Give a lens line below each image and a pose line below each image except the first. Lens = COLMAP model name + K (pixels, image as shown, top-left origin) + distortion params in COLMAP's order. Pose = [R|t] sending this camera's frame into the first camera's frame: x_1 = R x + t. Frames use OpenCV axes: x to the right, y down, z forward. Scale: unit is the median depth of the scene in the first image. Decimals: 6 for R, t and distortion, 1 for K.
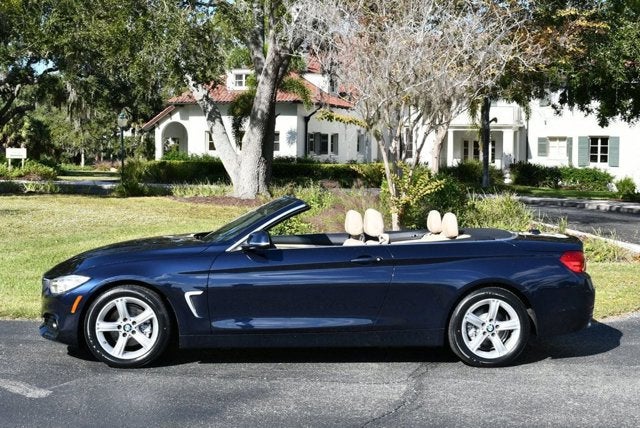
lens RADIAL K [[964.3, 0, 320.0], [0, 964.3, 214.0], [0, 0, 1]] dist [-0.046504, -0.104849]
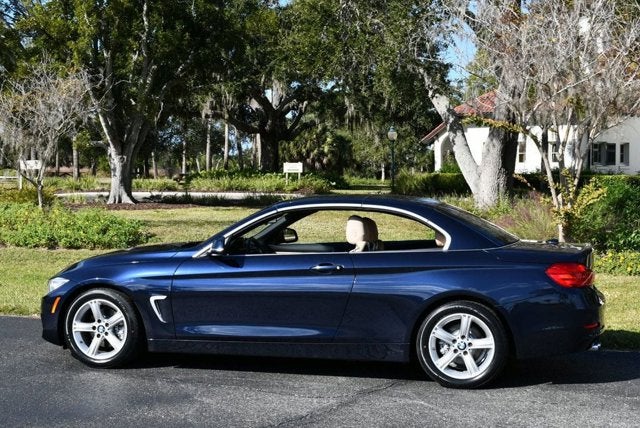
lens RADIAL K [[984.0, 0, 320.0], [0, 984.0, 214.0], [0, 0, 1]] dist [-0.048667, -0.112684]
pose [[0.946397, 0.001680, -0.323002, 0.100074], [-0.006638, 0.999876, -0.014247, 0.002169], [0.322939, 0.015627, 0.946291, 0.020647]]
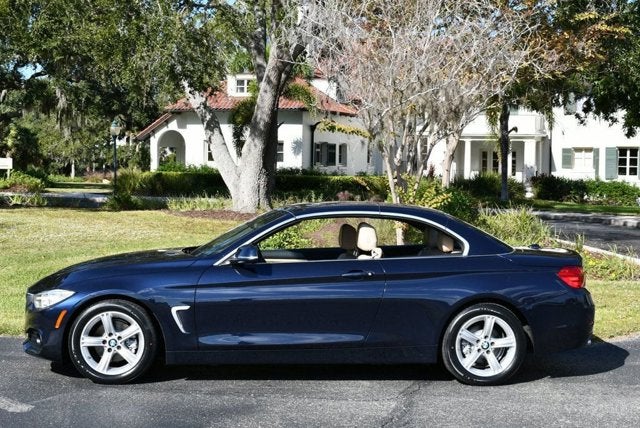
lens RADIAL K [[1043.6, 0, 320.0], [0, 1043.6, 214.0], [0, 0, 1]] dist [-0.046601, -0.027480]
pose [[0.999953, 0.003608, -0.008984, 0.005432], [-0.003747, 0.999873, -0.015475, 0.000774], [0.008927, 0.015508, 0.999840, -0.016157]]
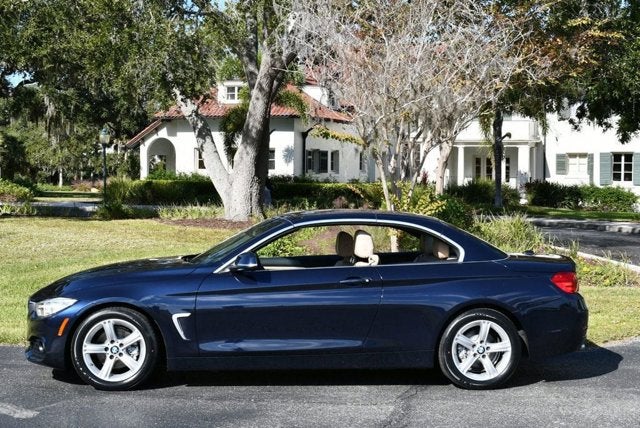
lens RADIAL K [[1059.9, 0, 320.0], [0, 1059.9, 214.0], [0, 0, 1]] dist [-0.048088, -0.005338]
pose [[0.999997, -0.002317, -0.000756, 0.003619], [0.002299, 0.999736, -0.022842, 0.000918], [0.000809, 0.022840, 0.999739, -0.026054]]
